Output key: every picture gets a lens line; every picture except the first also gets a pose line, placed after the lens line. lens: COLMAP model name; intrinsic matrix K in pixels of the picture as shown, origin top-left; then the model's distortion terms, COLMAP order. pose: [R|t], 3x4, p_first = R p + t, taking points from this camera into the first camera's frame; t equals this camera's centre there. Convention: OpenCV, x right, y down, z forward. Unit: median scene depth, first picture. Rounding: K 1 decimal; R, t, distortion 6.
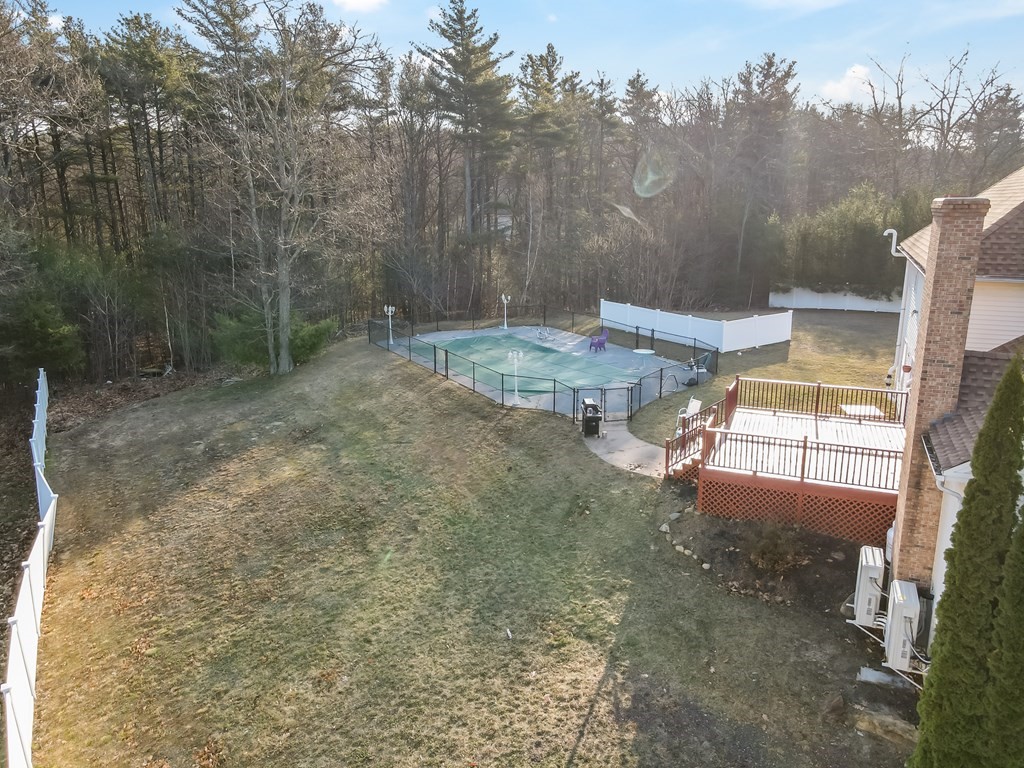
lens RADIAL K [[768.0, 0, 512.0], [0, 768.0, 384.0], [0, 0, 1]] dist [0.043853, 0.001895]
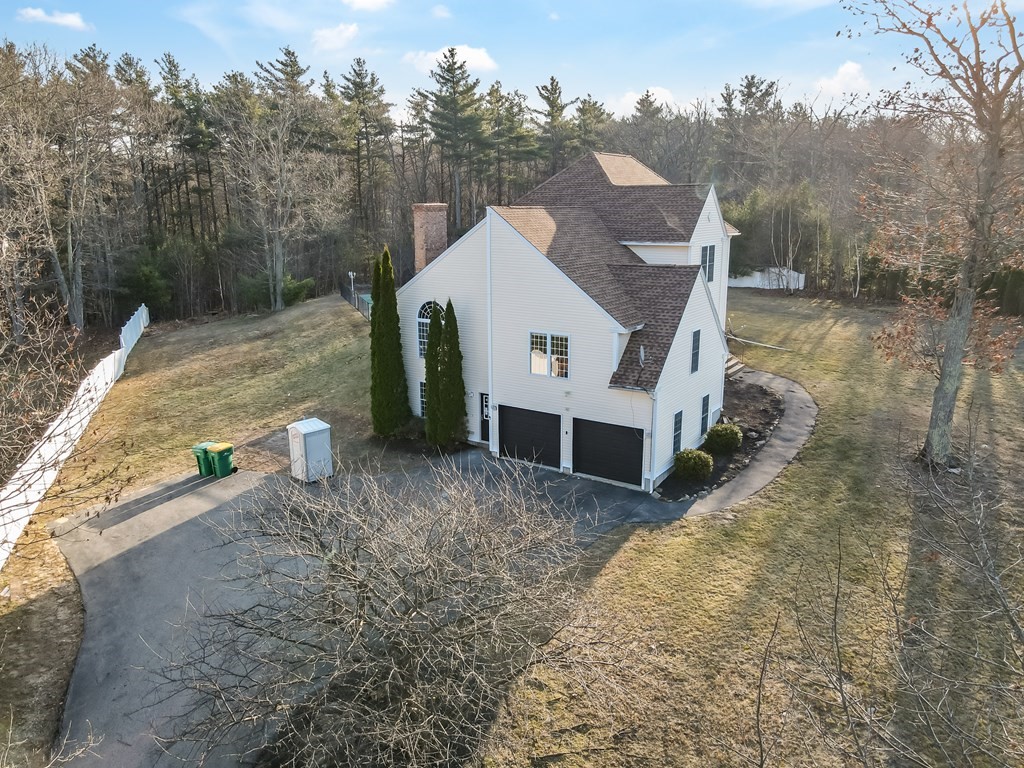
lens RADIAL K [[768.0, 0, 512.0], [0, 768.0, 384.0], [0, 0, 1]] dist [0.043853, 0.001895]
pose [[0.984872, 0.034868, -0.169742, 0.286124], [-0.035042, 0.999384, 0.001968, 0.073191], [0.169706, 0.004010, 0.985487, -0.313766]]
